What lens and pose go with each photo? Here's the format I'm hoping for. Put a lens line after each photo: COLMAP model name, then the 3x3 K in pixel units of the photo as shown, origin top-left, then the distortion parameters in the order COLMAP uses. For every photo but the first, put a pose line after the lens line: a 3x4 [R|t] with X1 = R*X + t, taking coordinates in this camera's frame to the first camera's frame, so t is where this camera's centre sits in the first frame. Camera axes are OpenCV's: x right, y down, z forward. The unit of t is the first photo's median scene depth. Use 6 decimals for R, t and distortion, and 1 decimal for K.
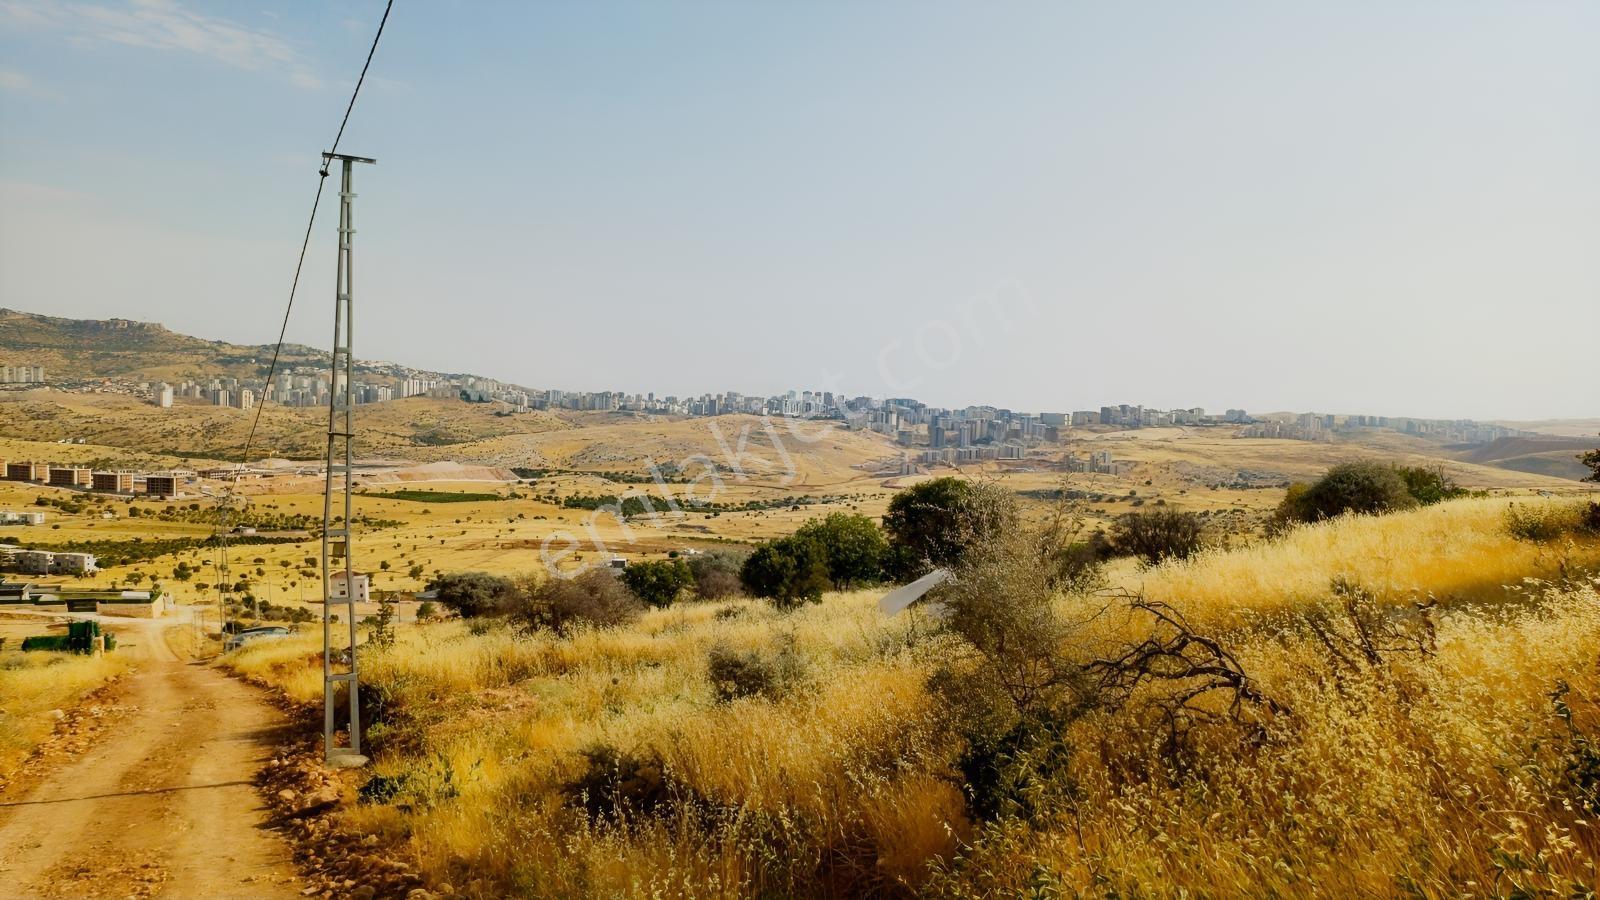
lens RADIAL K [[1205.4, 0, 775.9], [0, 1205.4, 477.0], [0, 0, 1]] dist [0.116967, -0.124721]
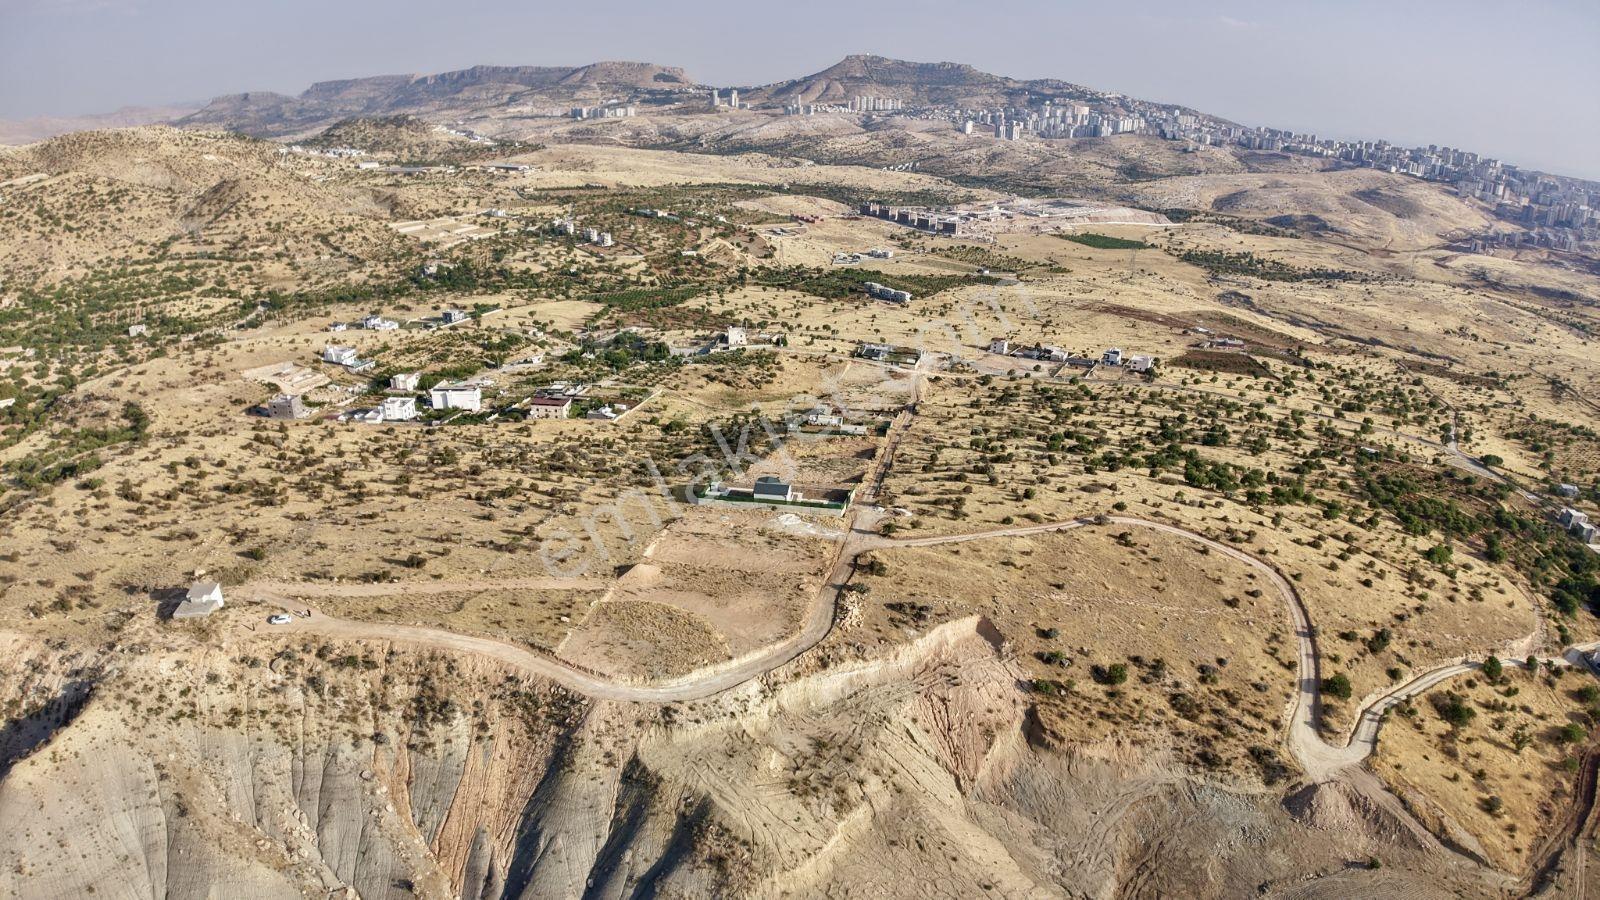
lens RADIAL K [[924.7, 0, 798.6], [0, 924.7, 445.5], [0, 0, 1]] dist [-0.179895, 0.023693]
pose [[0.802168, 0.198686, -0.563072, 0.058660], [-0.024555, 0.953193, 0.301364, -0.039335], [0.596593, -0.227918, 0.769499, -0.097833]]
